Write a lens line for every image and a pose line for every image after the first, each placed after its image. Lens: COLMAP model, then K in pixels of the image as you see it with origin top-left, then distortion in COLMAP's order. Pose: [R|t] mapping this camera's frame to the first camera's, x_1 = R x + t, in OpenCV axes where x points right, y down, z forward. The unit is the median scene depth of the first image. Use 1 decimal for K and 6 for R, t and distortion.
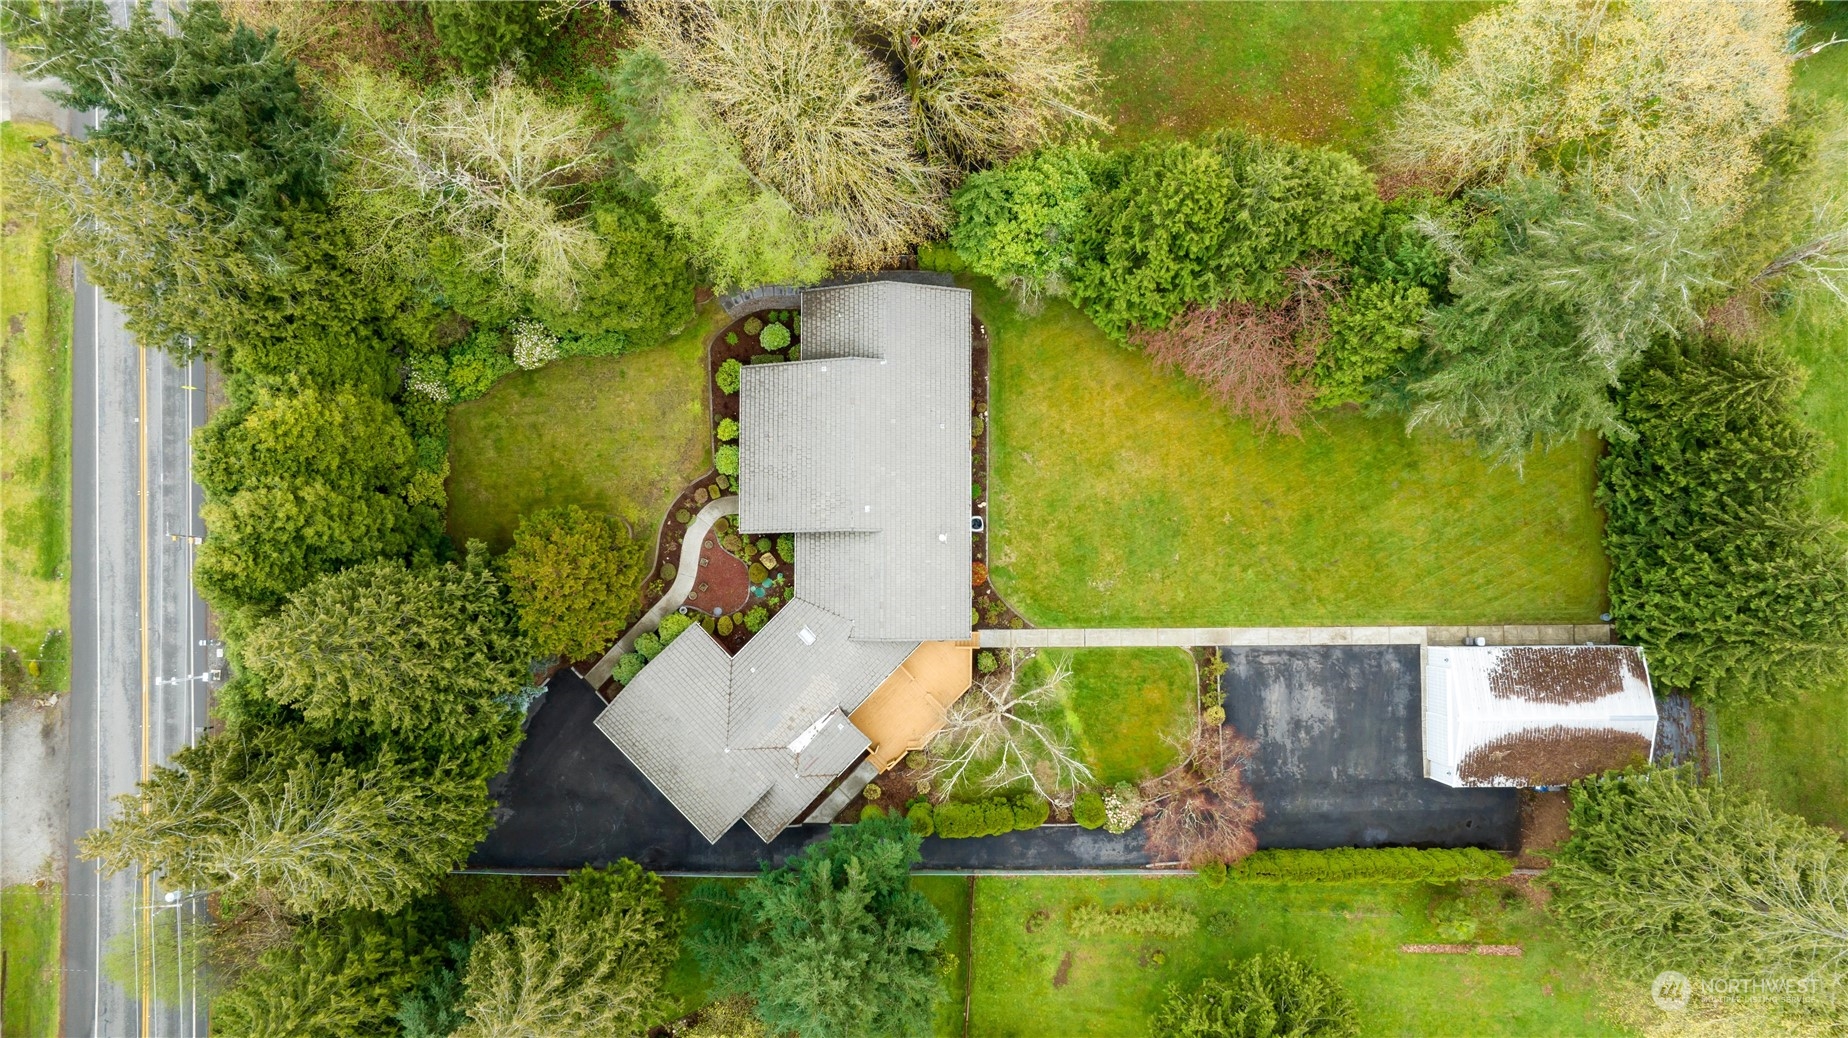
lens RADIAL K [[1321.2, 0, 924.6], [0, 1321.2, 518.6], [0, 0, 1]] dist [-0.024849, 0.021859]
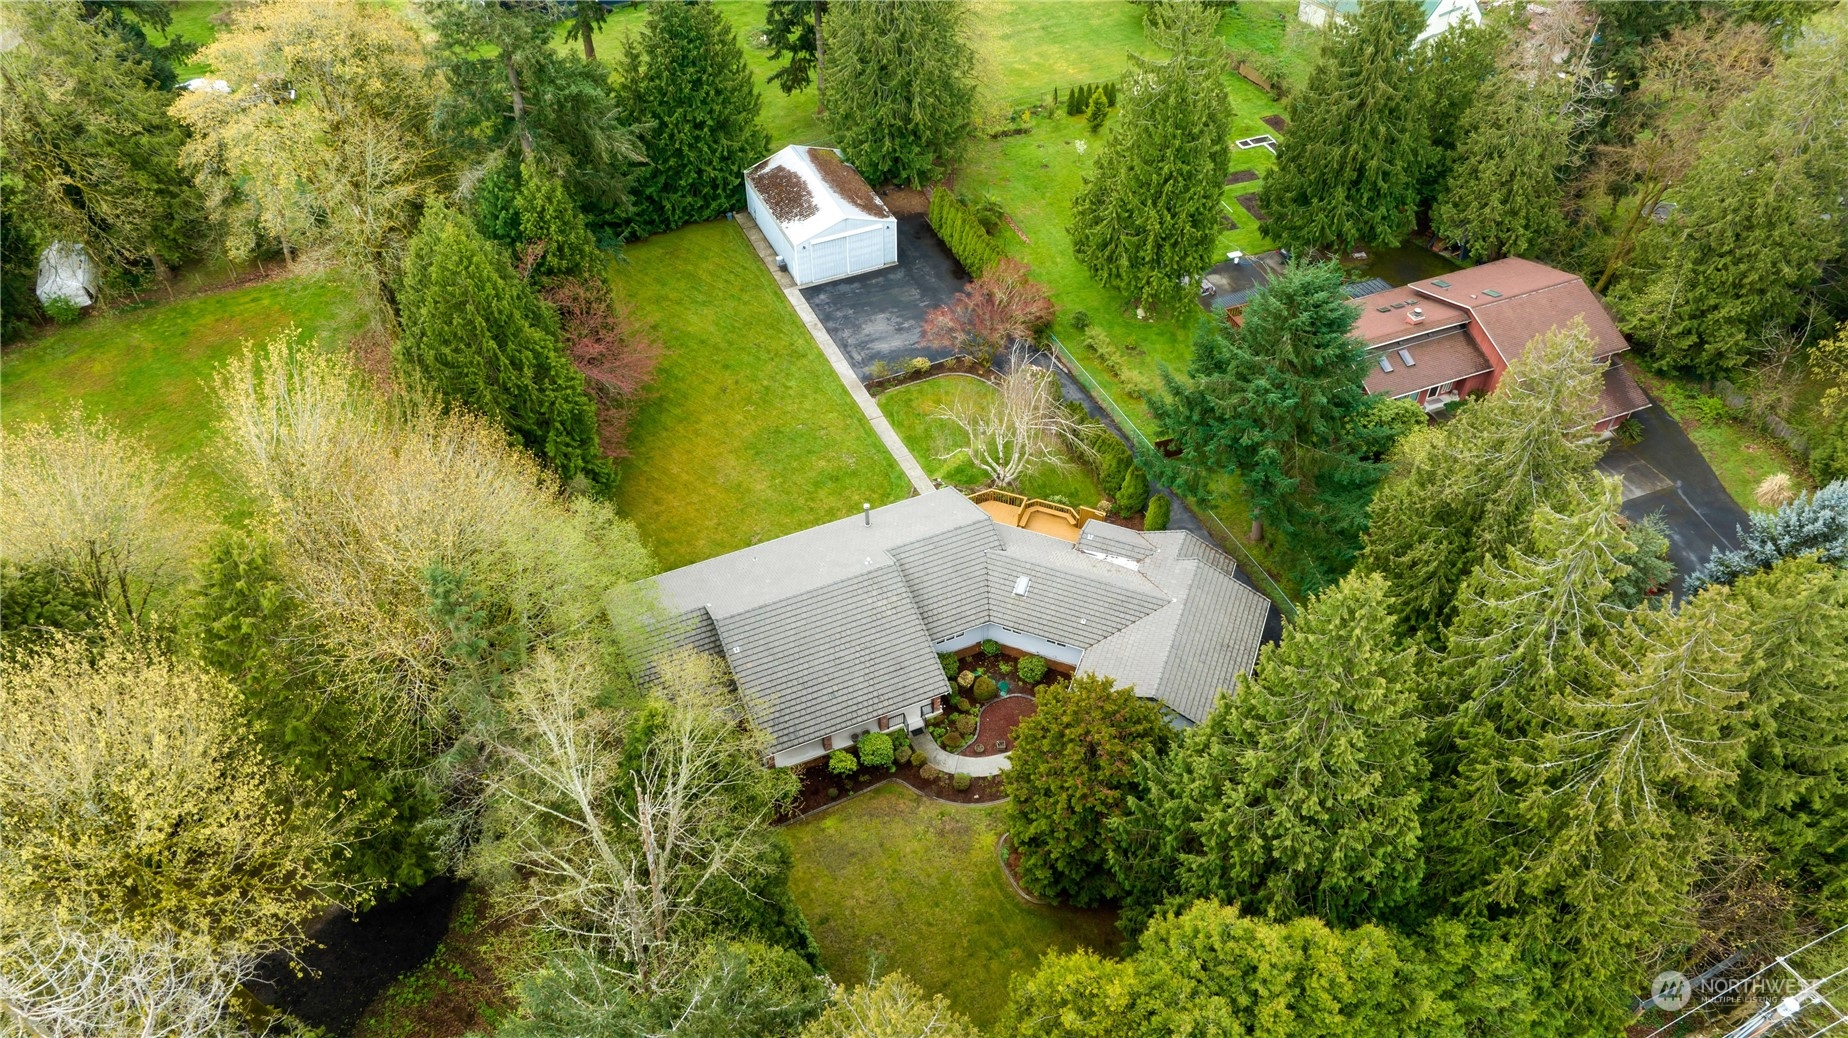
lens RADIAL K [[1321.2, 0, 925.0], [0, 1321.2, 518.8], [0, 0, 1]] dist [-0.024849, 0.021859]
pose [[-0.407048, -0.632479, 0.659001, -0.604797], [0.911972, -0.240984, 0.332015, -0.252448], [-0.051184, 0.736136, 0.674895, 0.331591]]
